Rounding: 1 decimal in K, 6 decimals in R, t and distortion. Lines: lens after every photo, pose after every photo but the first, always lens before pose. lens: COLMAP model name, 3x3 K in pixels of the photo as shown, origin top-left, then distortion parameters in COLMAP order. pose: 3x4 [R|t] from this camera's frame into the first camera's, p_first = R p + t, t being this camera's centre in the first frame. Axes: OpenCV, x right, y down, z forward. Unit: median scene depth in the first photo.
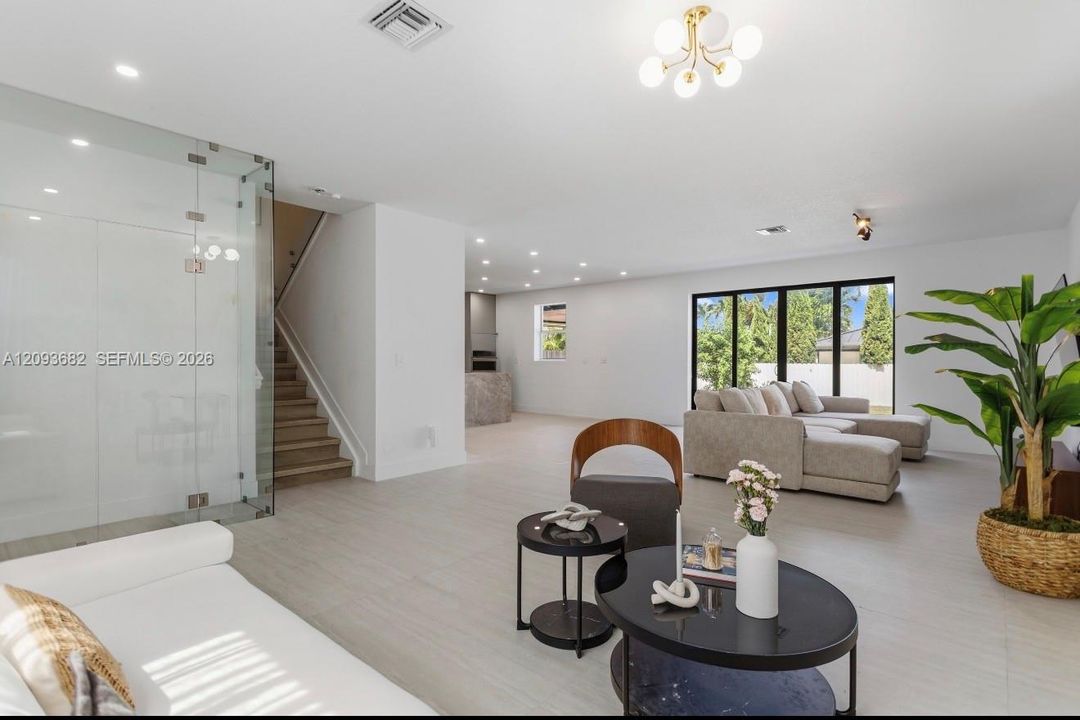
lens RADIAL K [[518.7, 0, 540.0], [0, 518.7, 360.0], [0, 0, 1]] dist [0.002362, 0.000180]
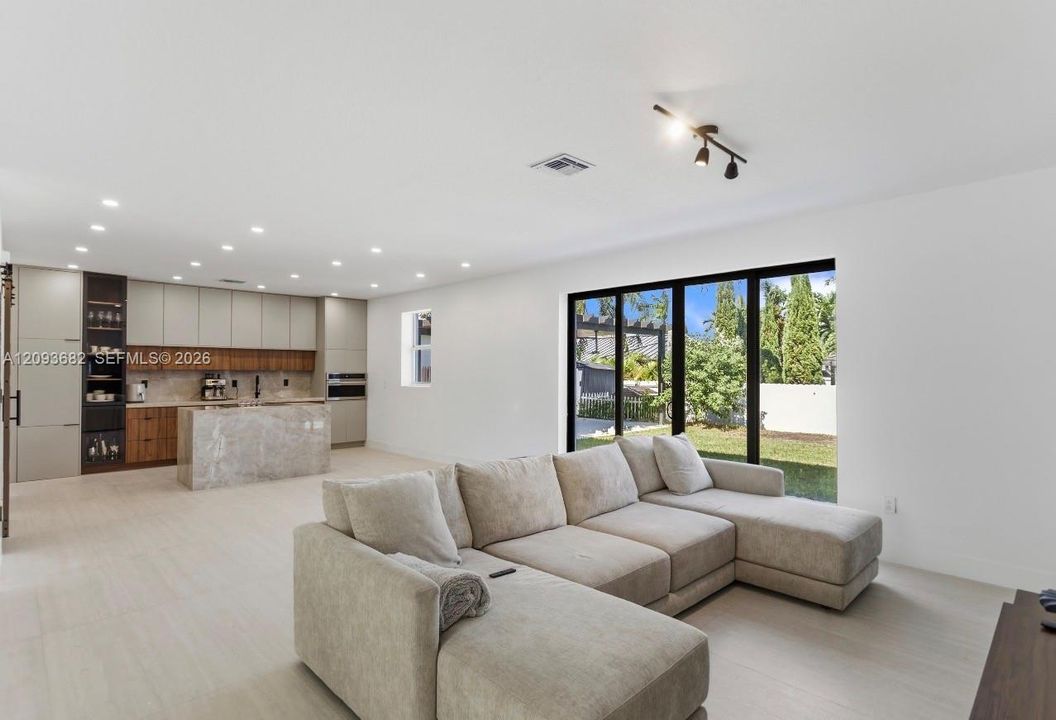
lens RADIAL K [[534.0, 0, 536.2], [0, 534.0, 367.0], [0, 0, 1]] dist [-0.005116, -0.000326]
pose [[0.997136, 0.002149, -0.075594, 0.302332], [-0.002757, 0.999965, -0.007938, -0.024952], [0.075574, 0.008124, 0.997107, 0.290461]]
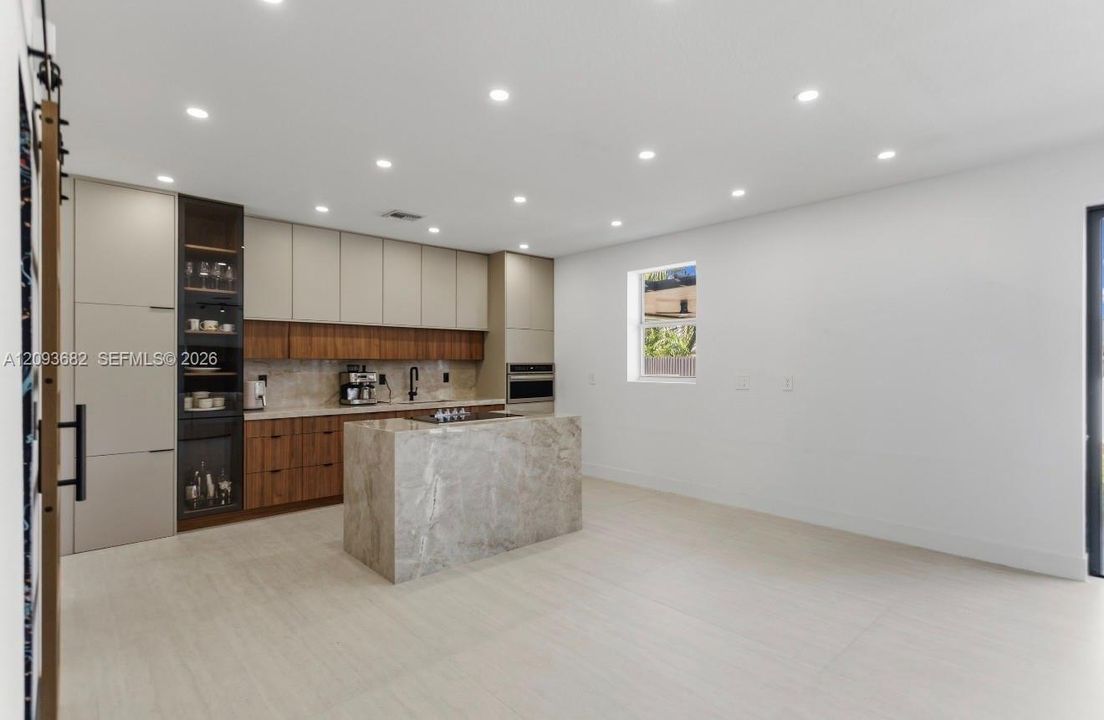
lens RADIAL K [[538.9, 0, 547.7], [0, 538.9, 360.6], [0, 0, 1]] dist [-0.000718, 0.000114]
pose [[0.992208, -0.002953, -0.124559, -0.028871], [0.002180, 0.999978, -0.006341, -0.019439], [0.124575, 0.006020, 0.992192, 0.579891]]
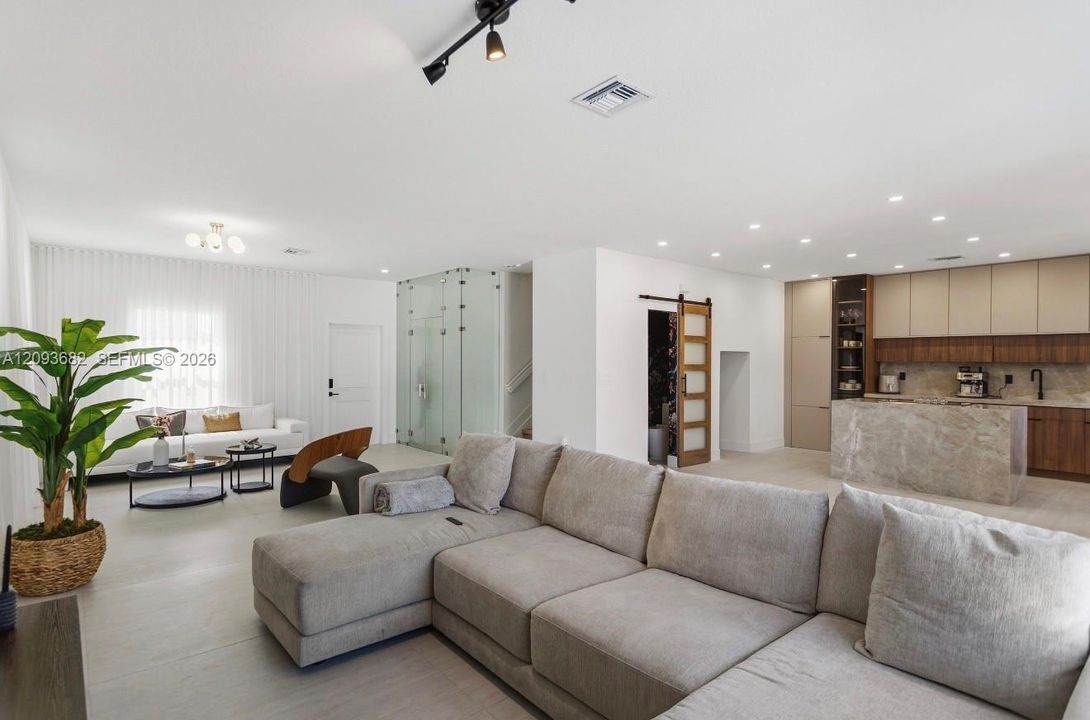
lens RADIAL K [[550.7, 0, 532.2], [0, 550.7, 362.4], [0, 0, 1]] dist [0.003901, 0.000497]
pose [[-0.166251, 0.000188, -0.986083, 0.589412], [-0.007138, 0.999974, 0.001394, -0.021605], [0.986058, 0.007271, -0.166245, 0.657990]]
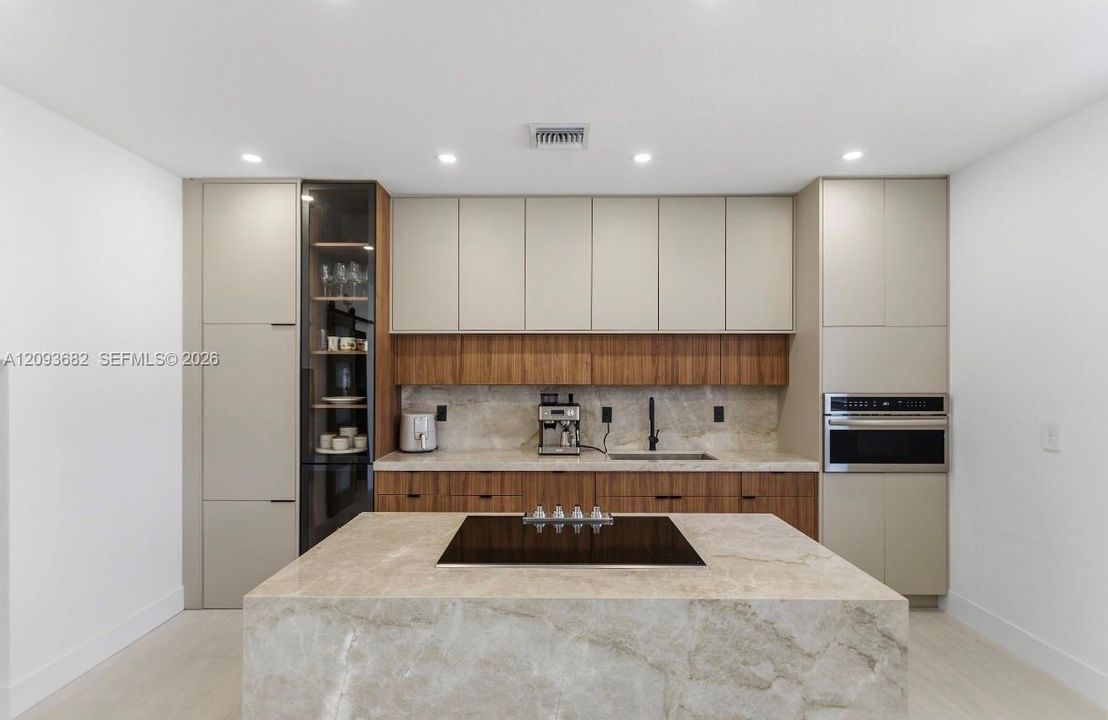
lens RADIAL K [[540.3, 0, 547.0], [0, 540.3, 371.8], [0, 0, 1]] dist [0.002421, 0.000306]
pose [[0.645716, -0.003404, -0.763570, -0.011044], [-0.000097, 0.999990, -0.004540, -0.033610], [0.763578, 0.003006, 0.645709, 0.888183]]
